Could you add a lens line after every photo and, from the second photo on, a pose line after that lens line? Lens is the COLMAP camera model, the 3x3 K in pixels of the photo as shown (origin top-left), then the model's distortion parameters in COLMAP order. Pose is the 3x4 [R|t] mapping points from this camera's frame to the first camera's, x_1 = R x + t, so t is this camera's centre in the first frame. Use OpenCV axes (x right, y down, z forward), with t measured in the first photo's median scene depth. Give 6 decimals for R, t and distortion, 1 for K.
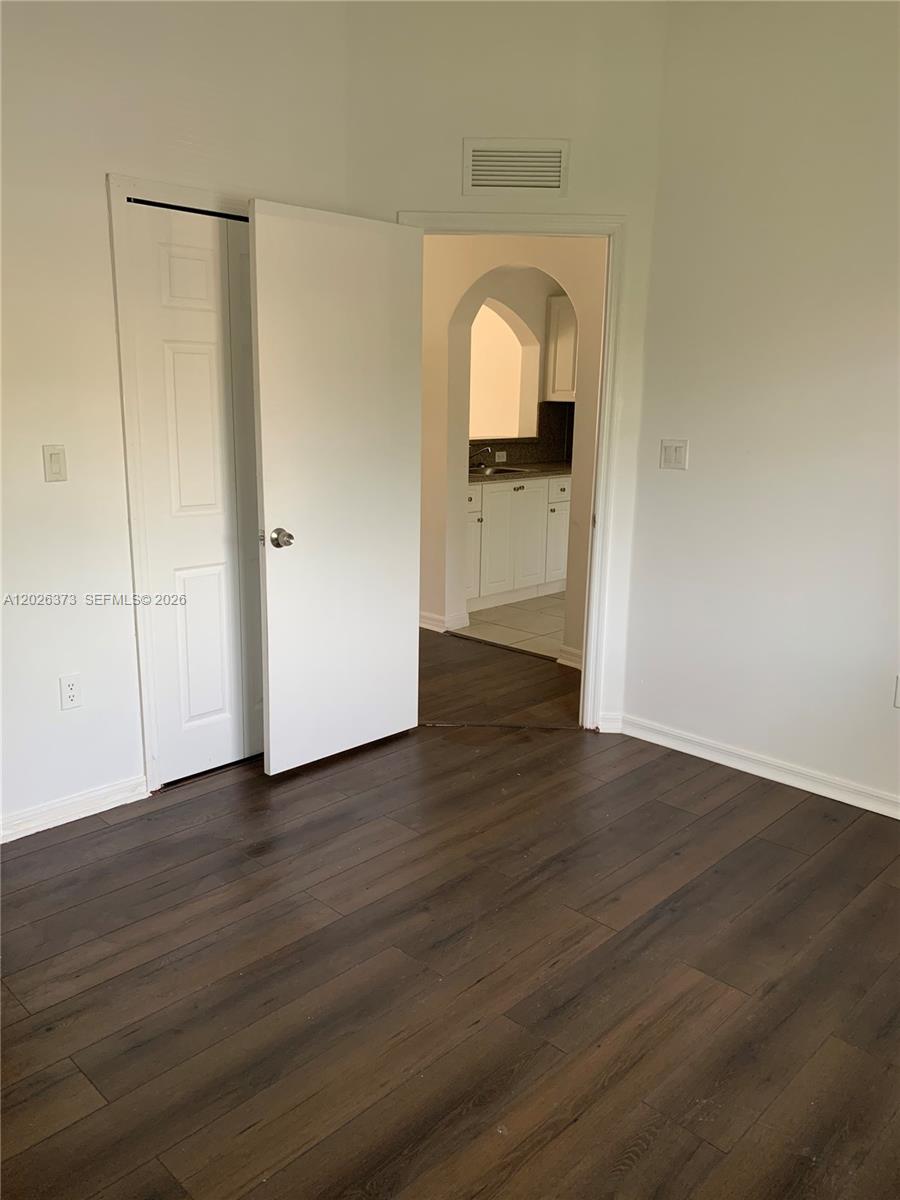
lens RADIAL K [[903.3, 0, 443.4], [0, 903.3, 607.0], [0, 0, 1]] dist [0.057955, 0.001262]
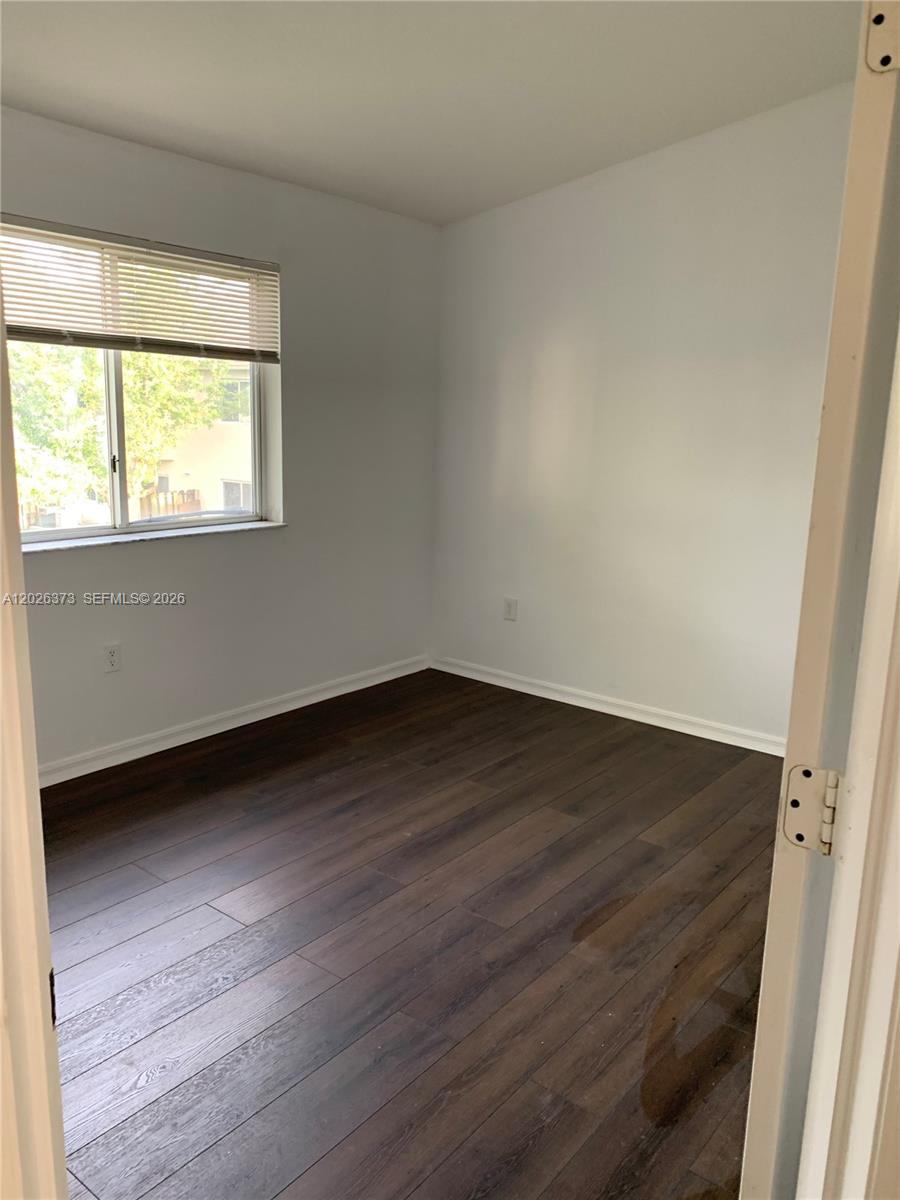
lens RADIAL K [[903.3, 0, 453.2], [0, 903.3, 598.3], [0, 0, 1]] dist [0.057955, 0.001262]
pose [[-0.992207, 0.006887, -0.124411, 0.084849], [-0.046197, 0.906976, 0.418641, -0.263957], [0.115721, 0.421126, -0.899590, 1.063408]]
